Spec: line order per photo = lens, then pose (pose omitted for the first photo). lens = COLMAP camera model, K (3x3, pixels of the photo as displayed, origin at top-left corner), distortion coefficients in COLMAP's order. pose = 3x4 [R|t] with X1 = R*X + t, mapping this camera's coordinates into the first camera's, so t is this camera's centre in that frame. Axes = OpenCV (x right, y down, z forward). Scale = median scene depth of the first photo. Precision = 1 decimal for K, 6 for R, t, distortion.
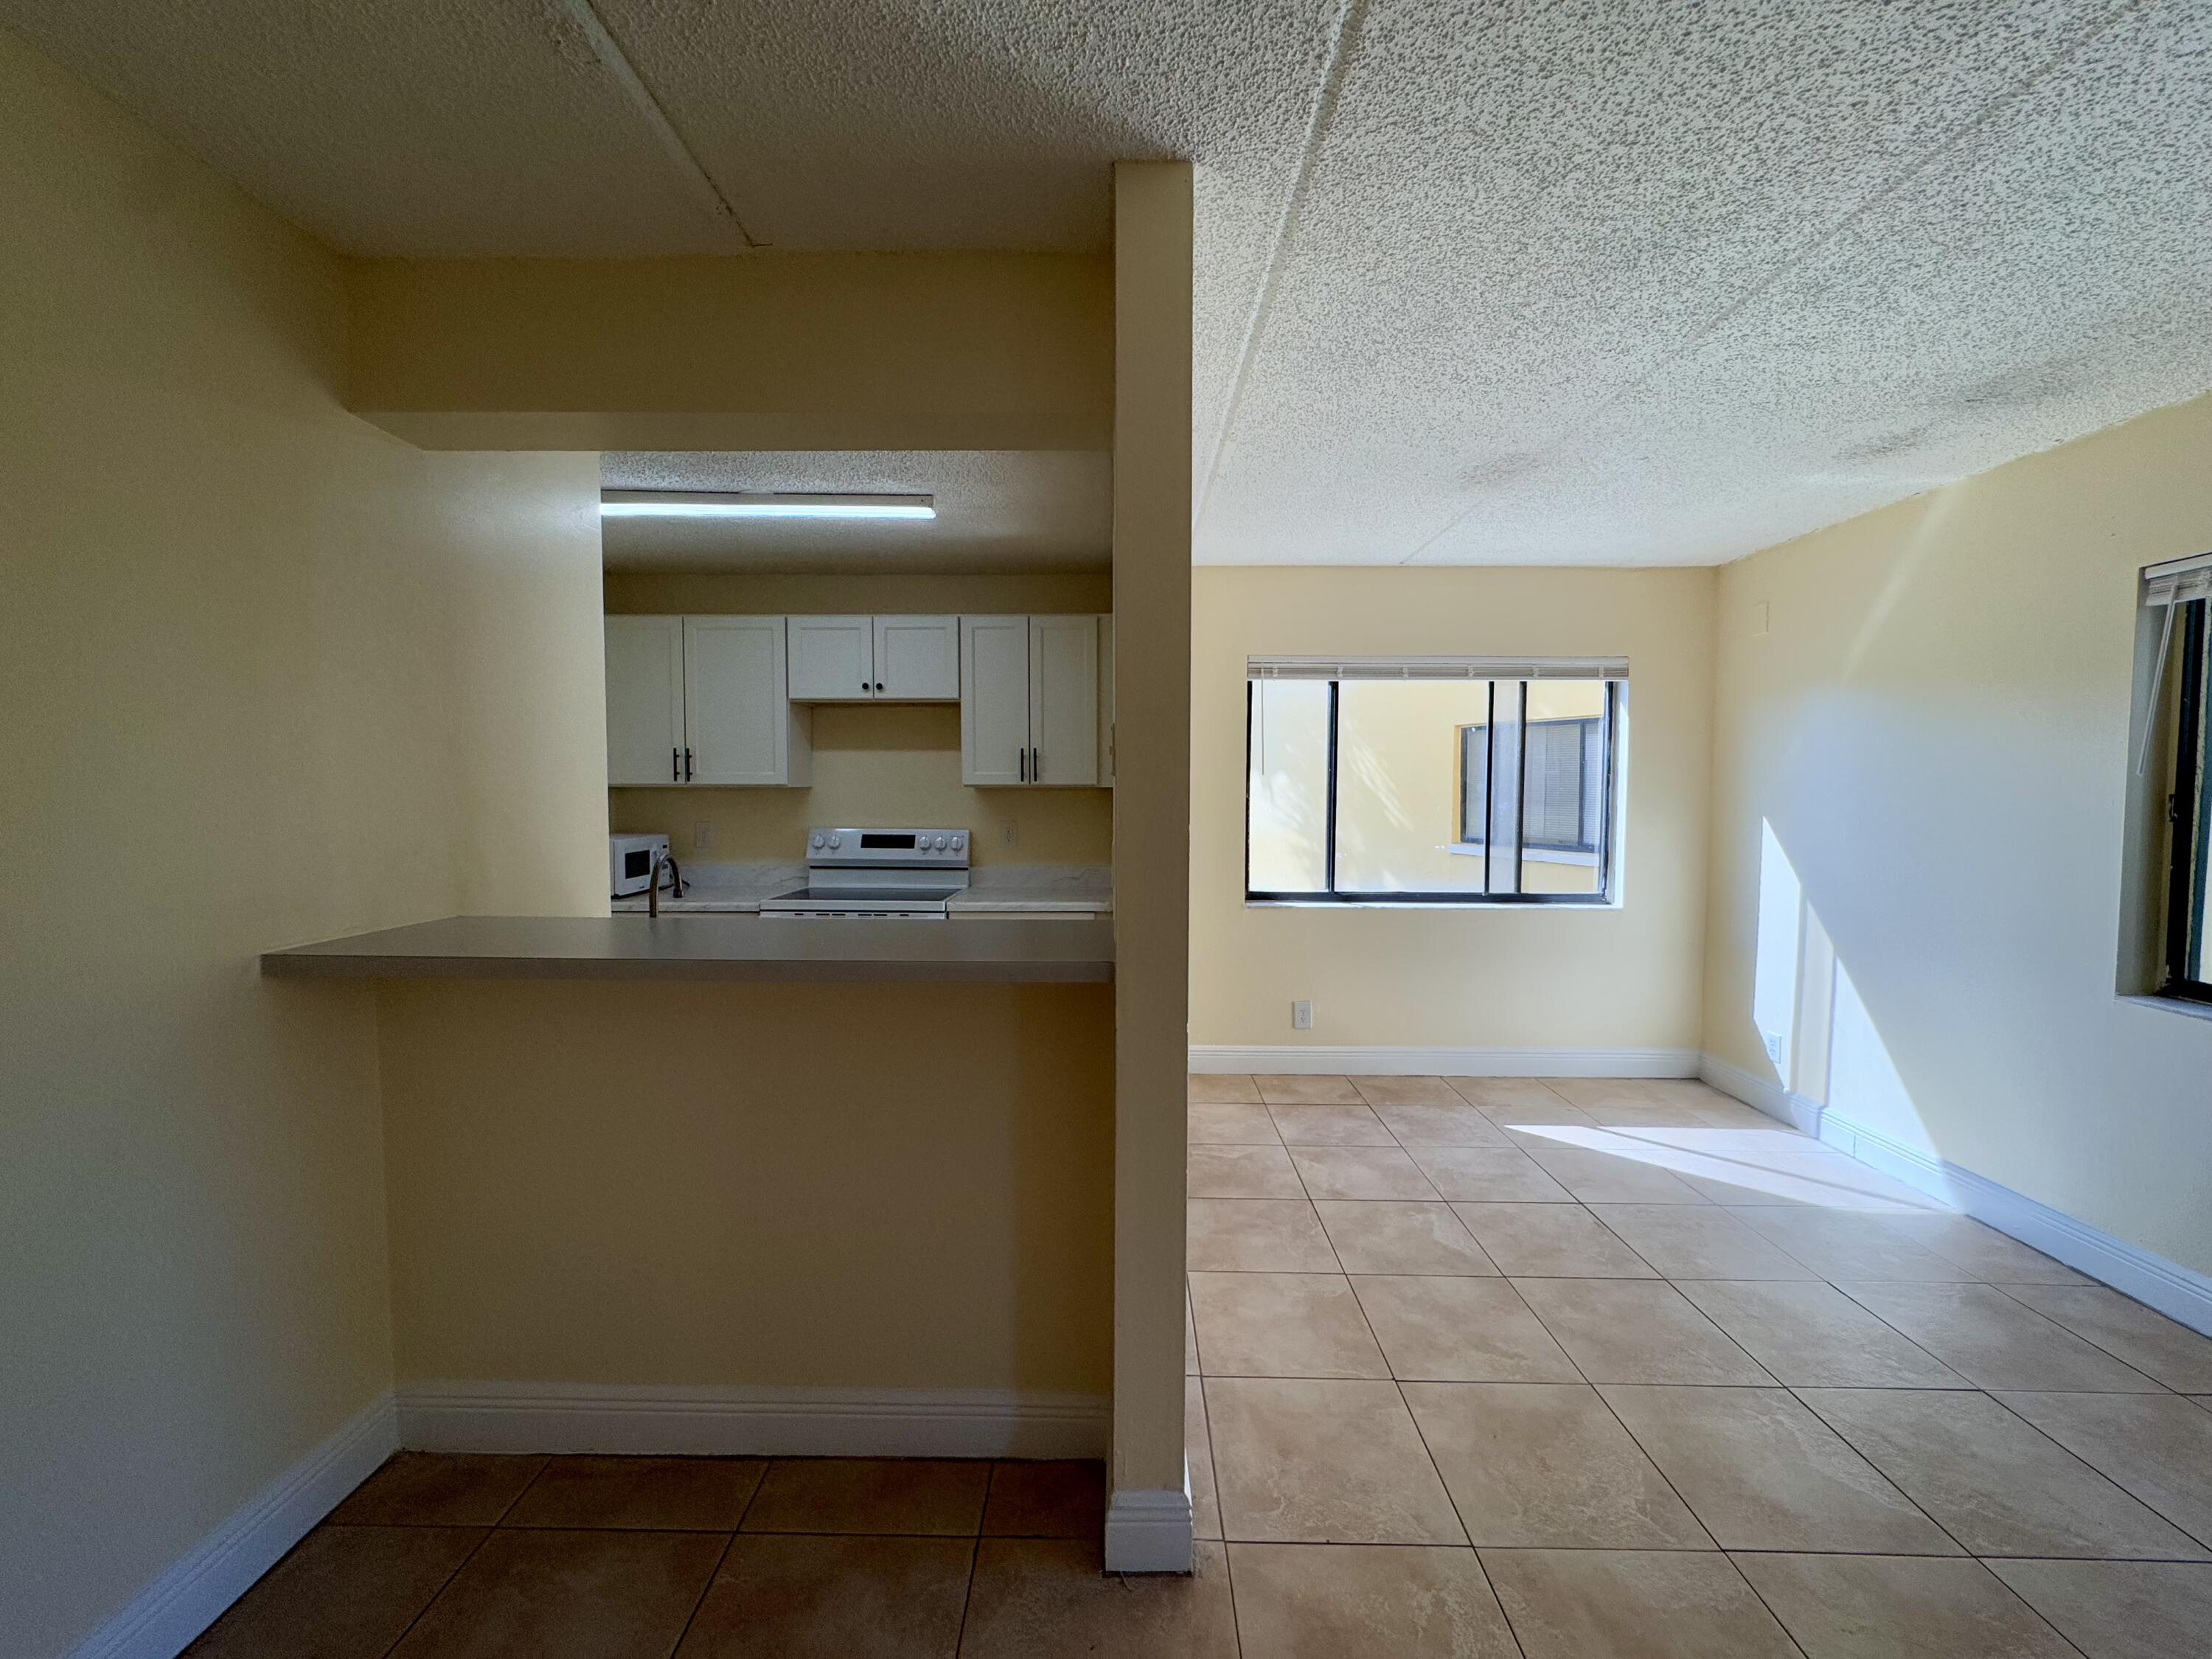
lens RADIAL K [[884.0, 0, 1105.8], [0, 884.0, 824.4], [0, 0, 1]] dist [-0.002892, 0.000676]
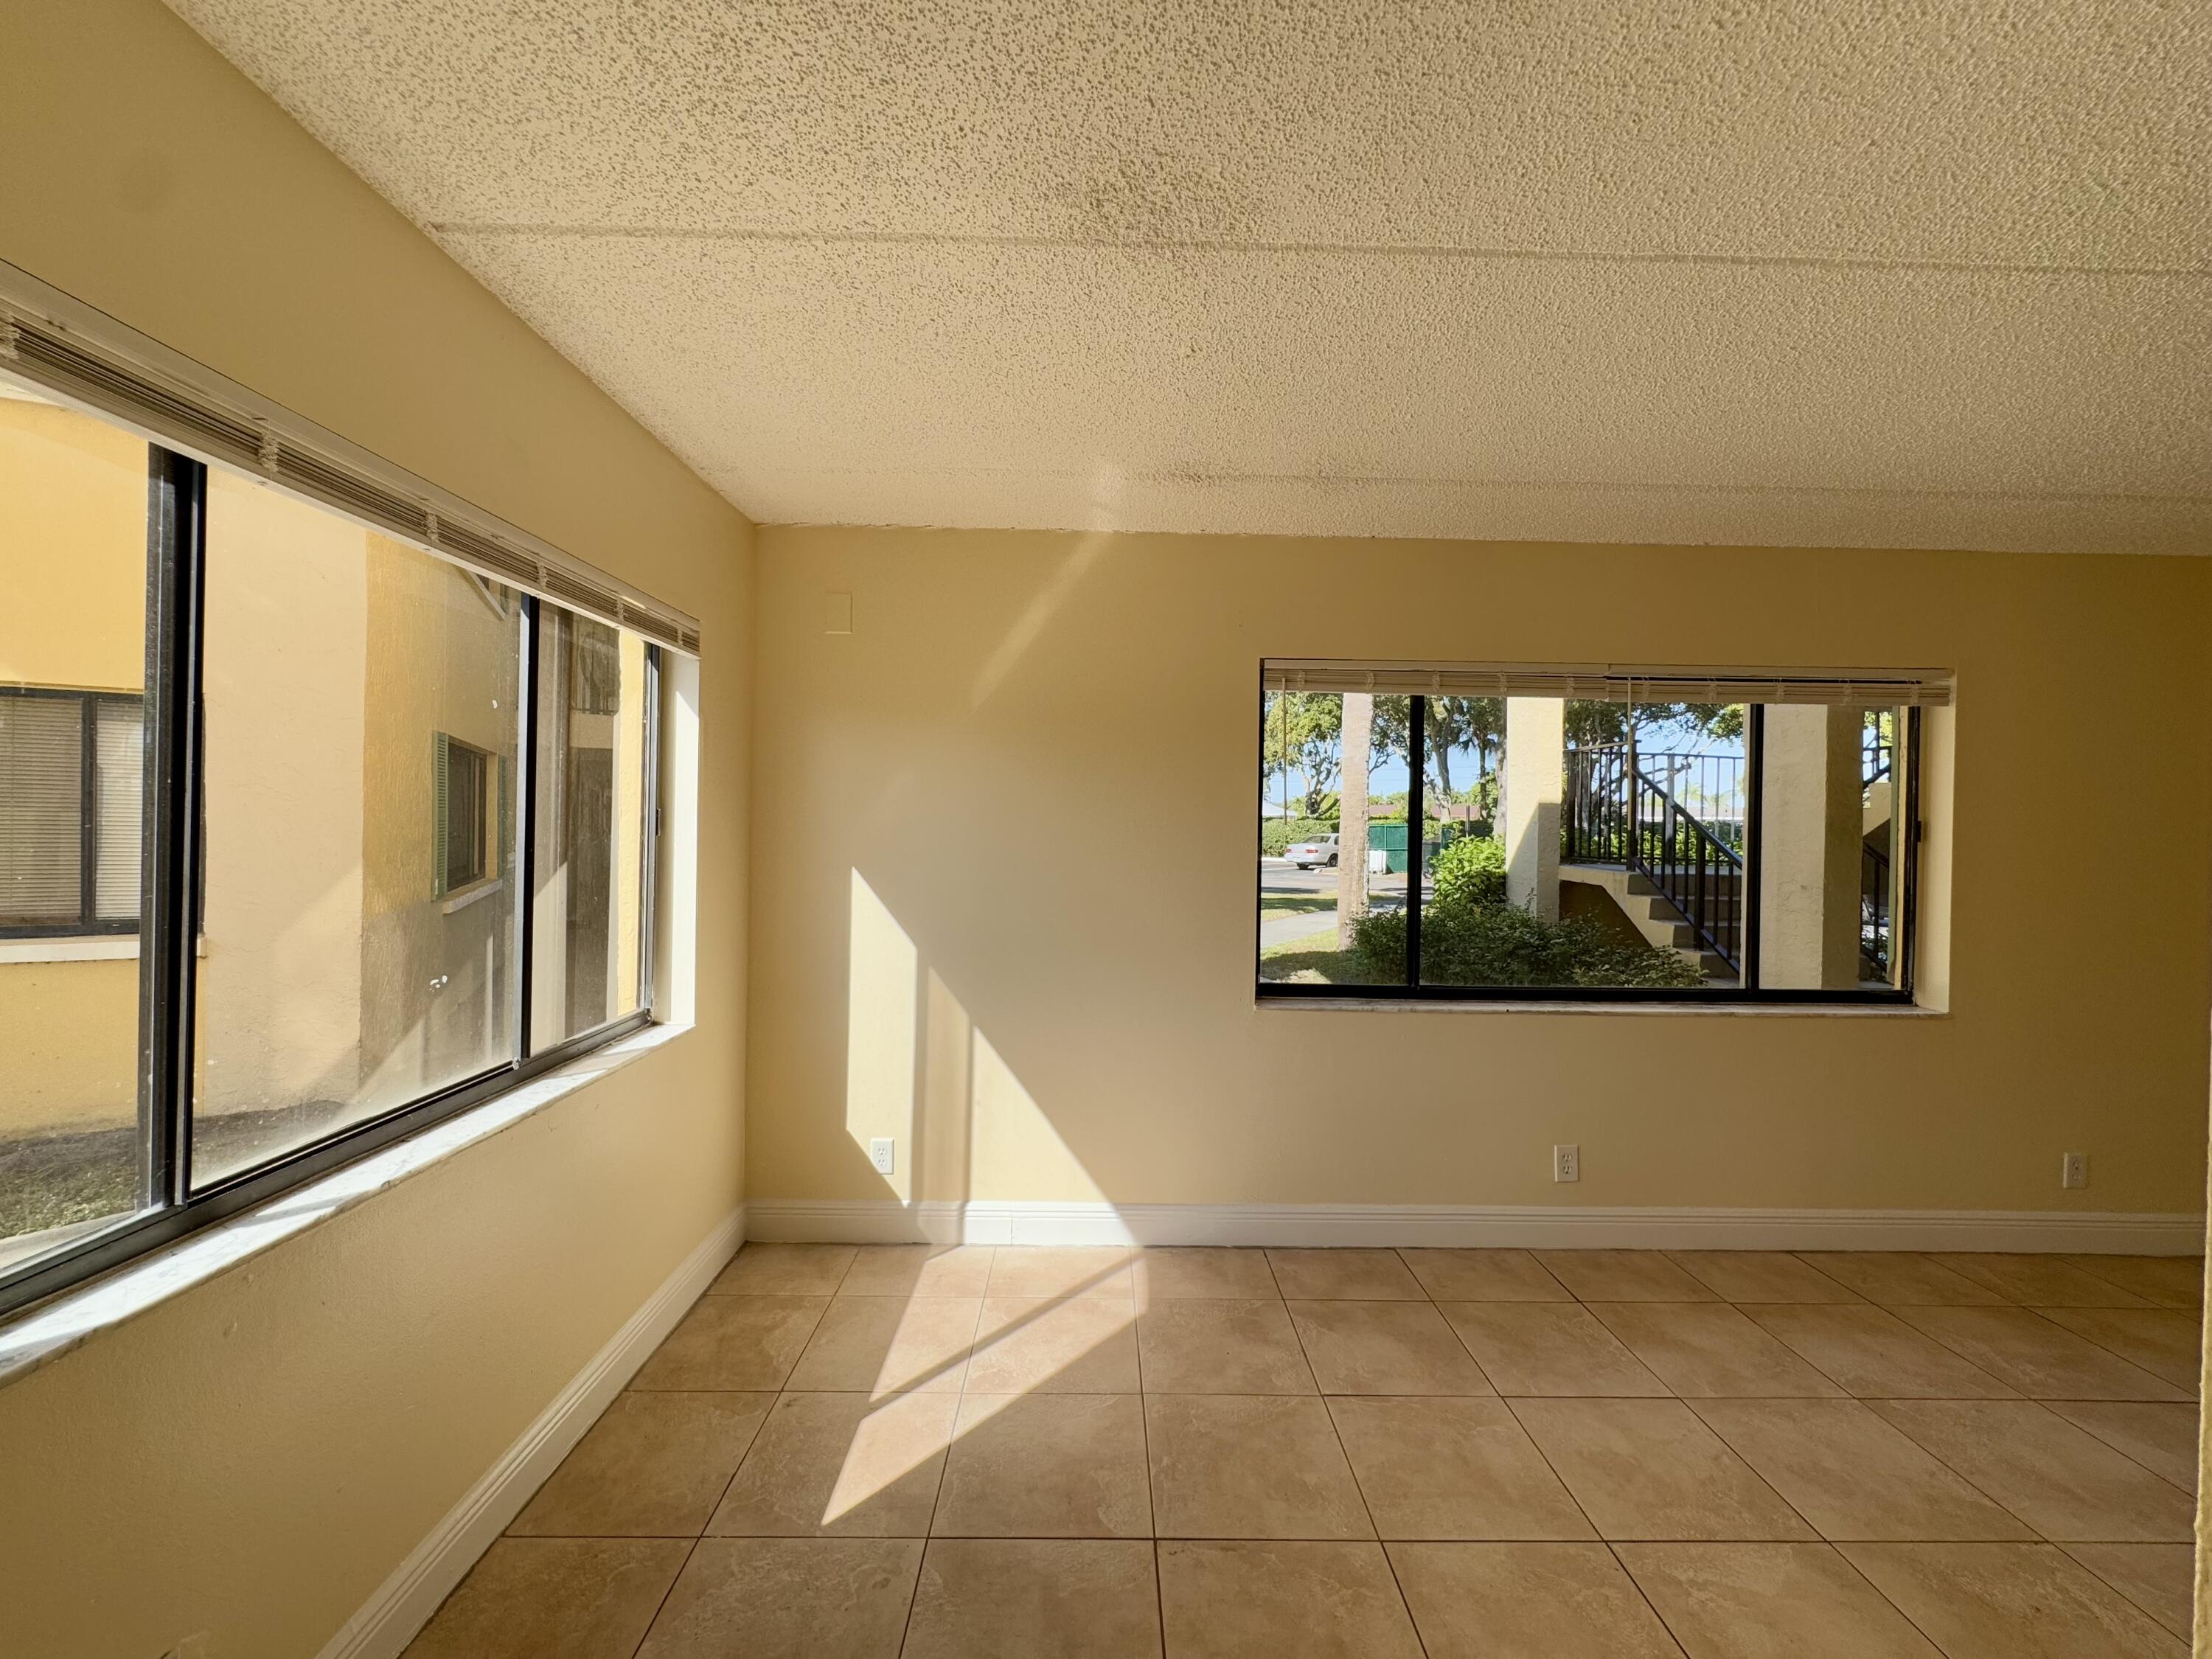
lens RADIAL K [[884.0, 0, 1106.2], [0, 884.0, 821.2], [0, 0, 1]] dist [-0.002892, 0.000676]
pose [[-0.024377, -0.001586, 0.999702, -0.045655], [0.030066, 0.999545, 0.002319, -0.047498], [-0.999251, 0.030114, -0.024318, 0.842988]]
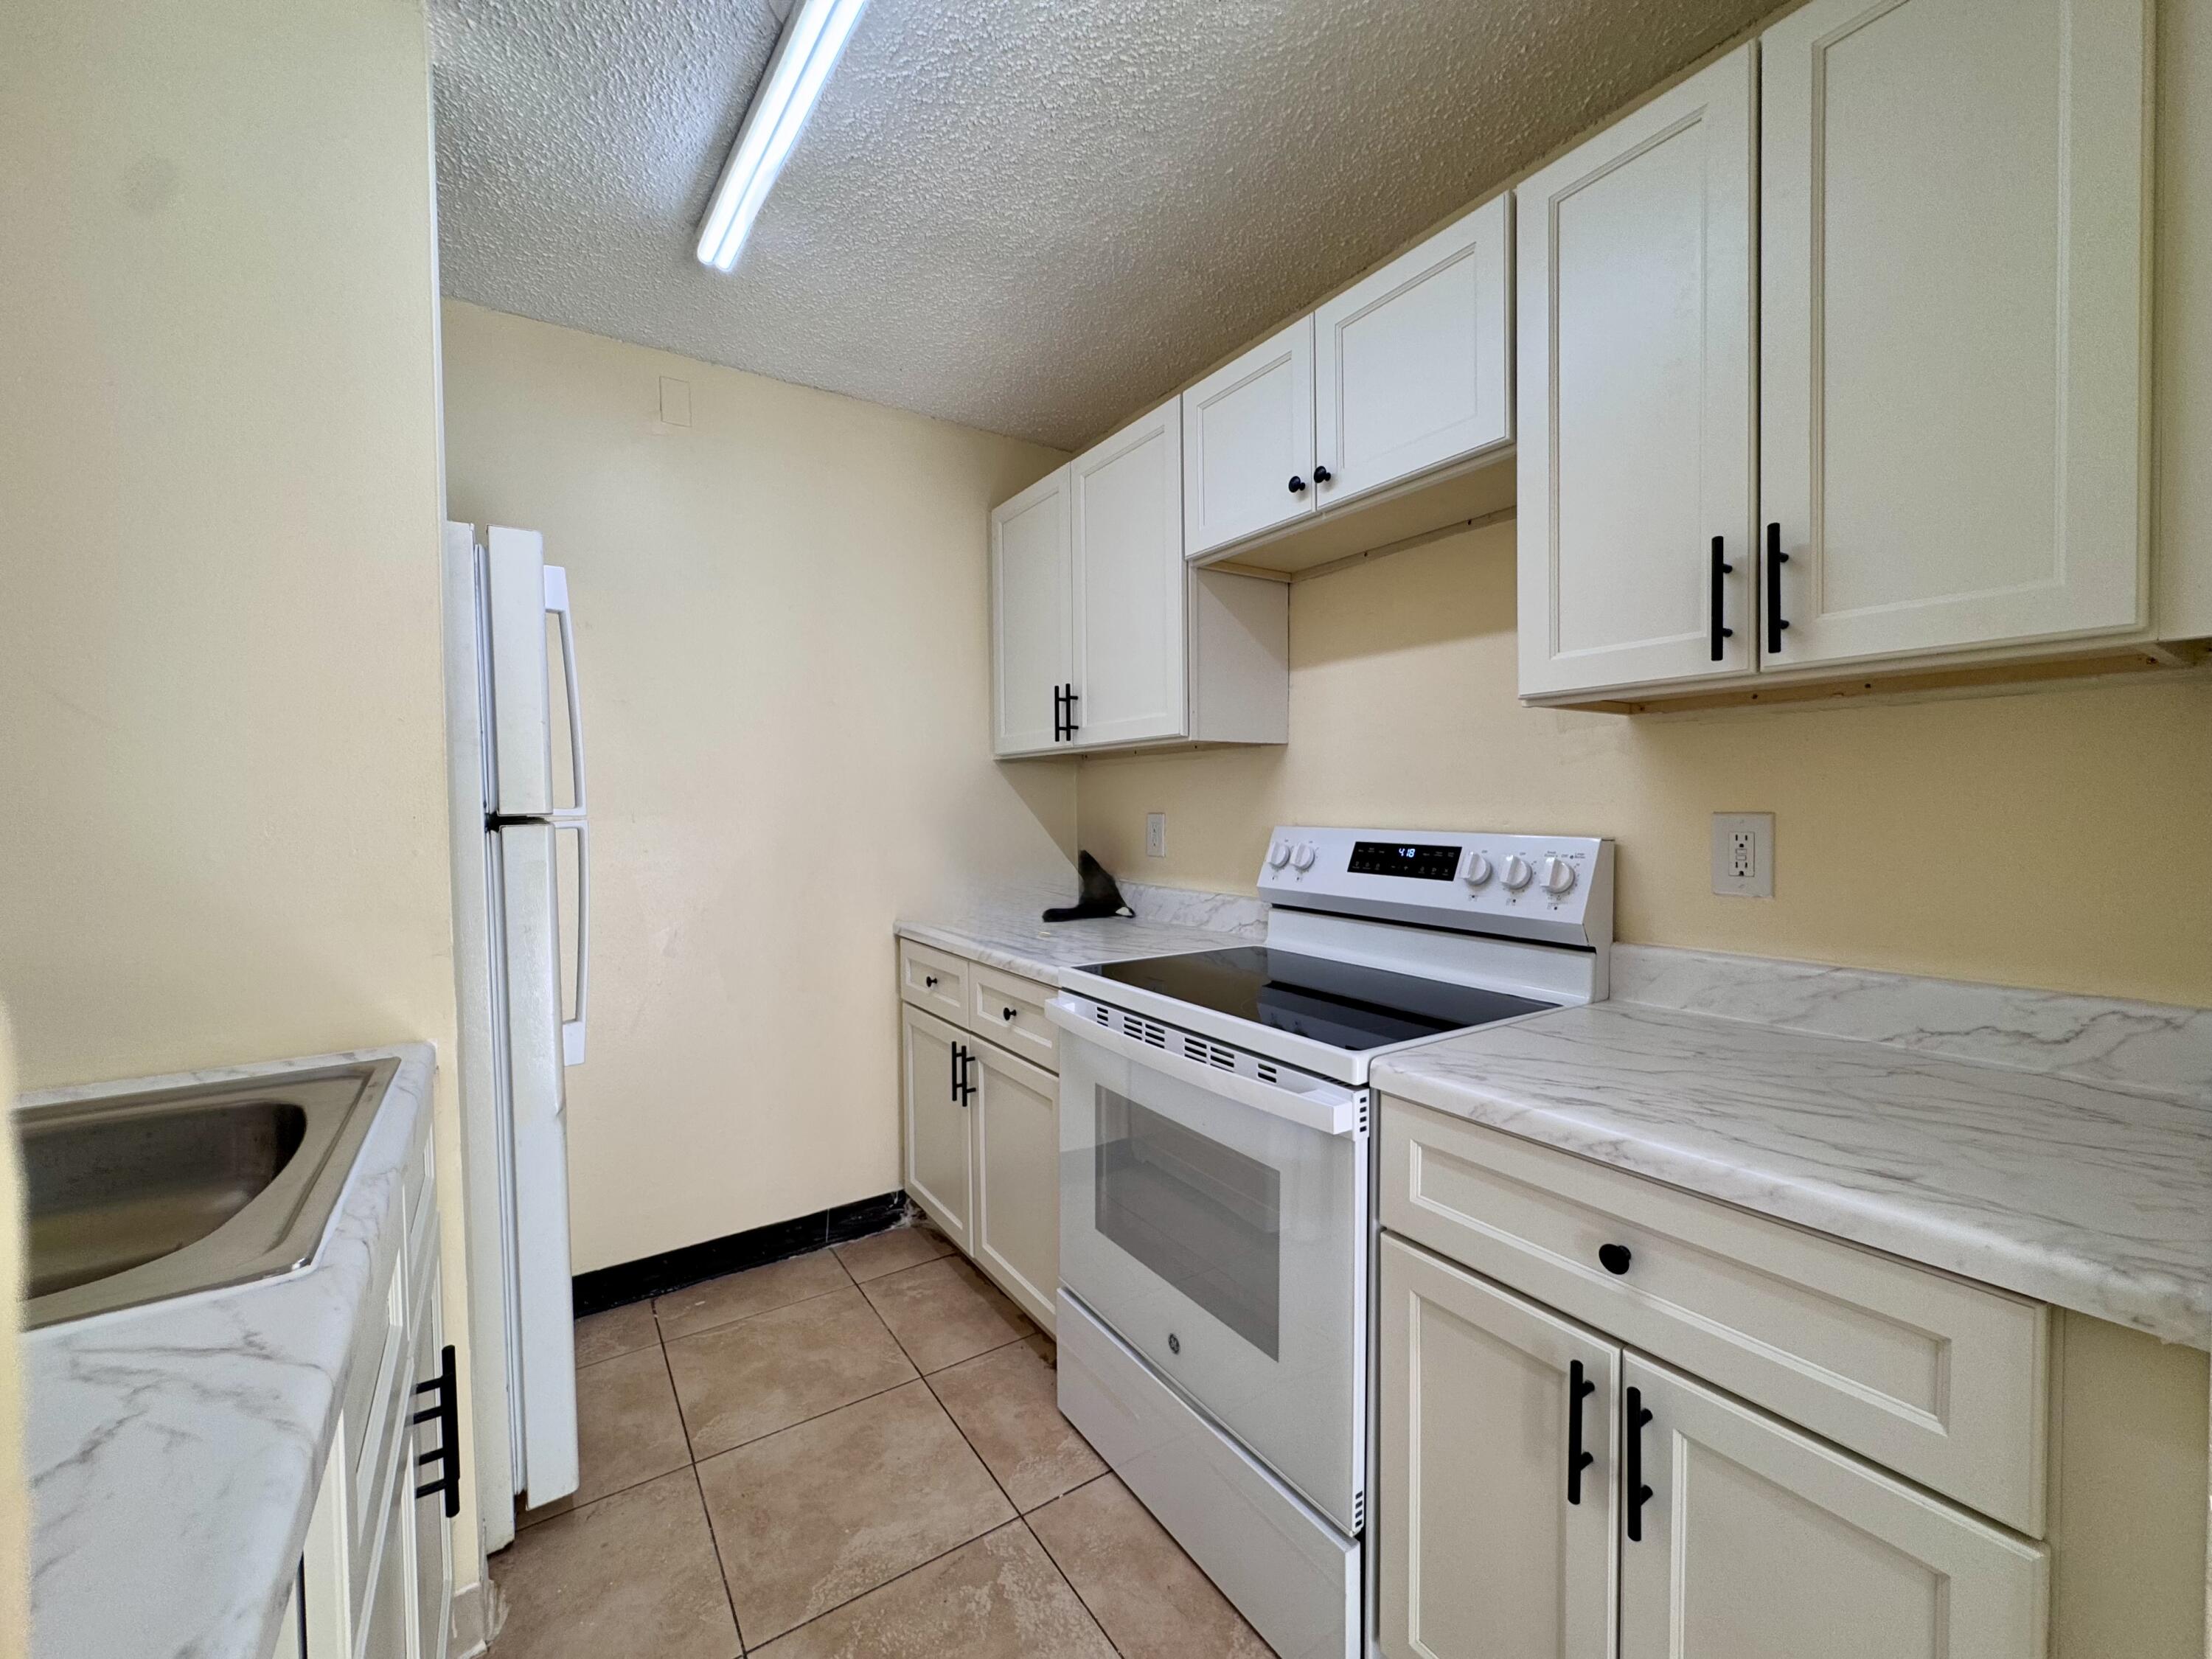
lens RADIAL K [[884.0, 0, 1103.2], [0, 884.0, 826.0], [0, 0, 1]] dist [-0.002892, 0.000676]
pose [[0.563079, 0.013295, -0.826296, 0.025244], [-0.024237, 0.999706, -0.000431, 0.007918], [0.826048, 0.020270, 0.563236, 0.739085]]
